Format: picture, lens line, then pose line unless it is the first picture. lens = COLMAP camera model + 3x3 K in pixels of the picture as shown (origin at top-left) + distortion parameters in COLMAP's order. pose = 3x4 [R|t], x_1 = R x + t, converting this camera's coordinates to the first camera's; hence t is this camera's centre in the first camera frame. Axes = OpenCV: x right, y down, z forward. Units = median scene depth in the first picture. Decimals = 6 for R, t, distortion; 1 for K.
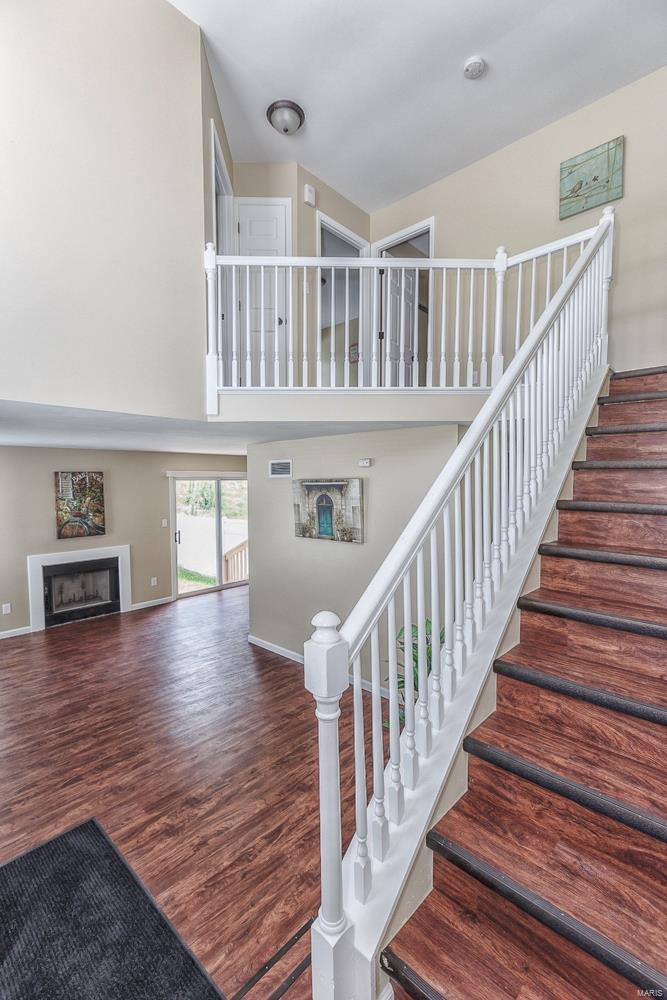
lens RADIAL K [[443.9, 0, 333.8], [0, 443.9, 504.6], [0, 0, 1]] dist [-0.002615, -0.000263]
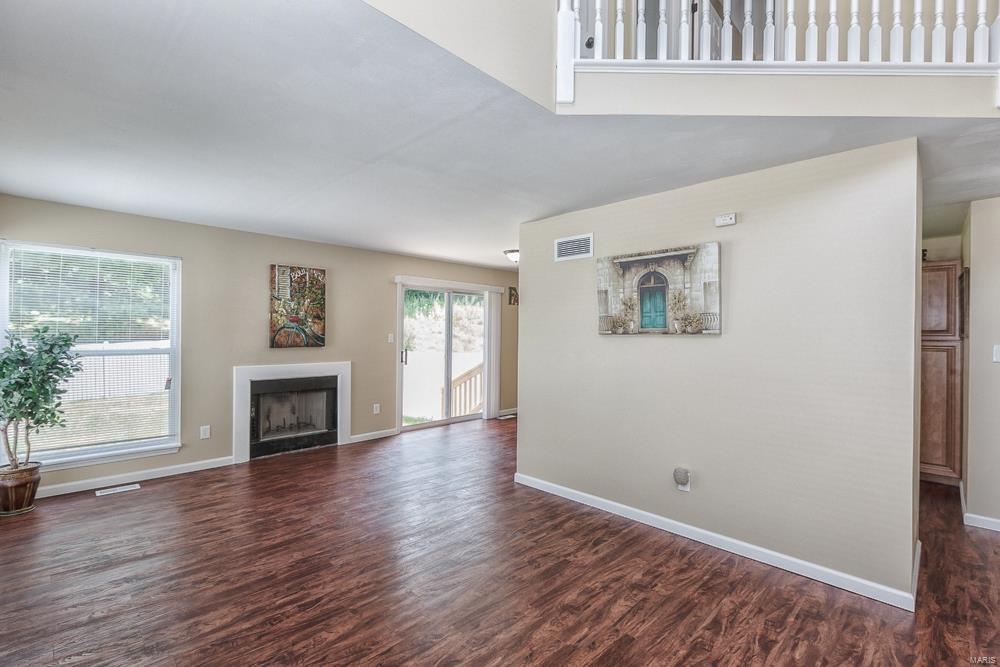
lens RADIAL K [[451.7, 0, 495.0], [0, 451.7, 330.4], [0, 0, 1]] dist [0.000576, 0.000373]
pose [[0.999240, 0.013041, -0.036728, -0.211228], [-0.015295, 0.997973, -0.061771, 0.103681], [0.035848, 0.062286, 0.997414, 0.221320]]
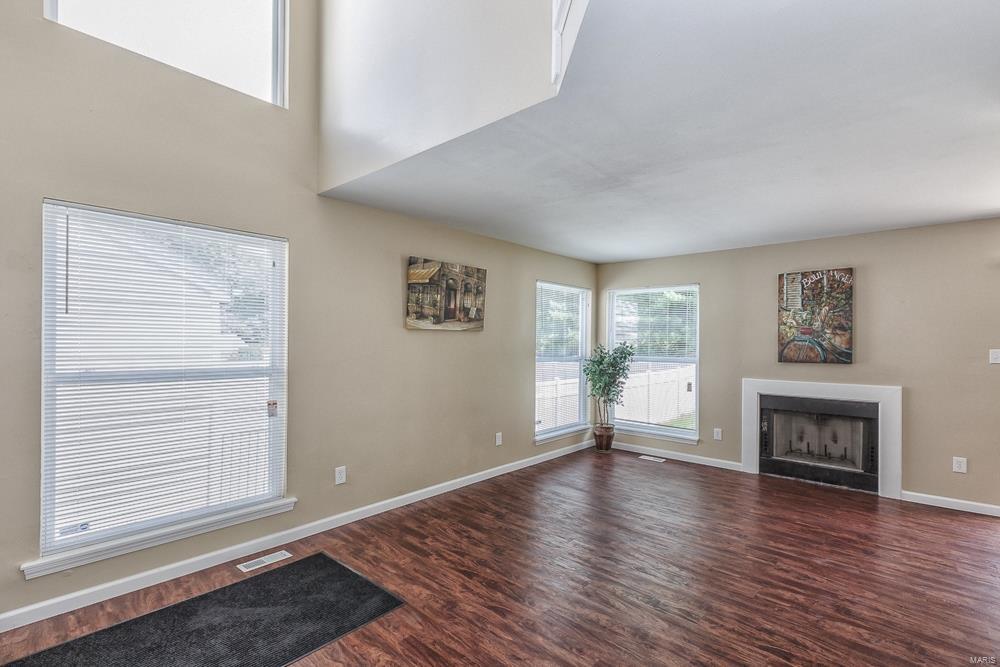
lens RADIAL K [[461.5, 0, 492.9], [0, 461.5, 347.0], [0, 0, 1]] dist [-0.003571, -0.000322]
pose [[0.007394, 0.014428, -0.999869, 0.191615], [-0.068361, 0.997564, 0.013890, 0.085108], [0.997633, 0.068249, 0.008363, 0.573258]]
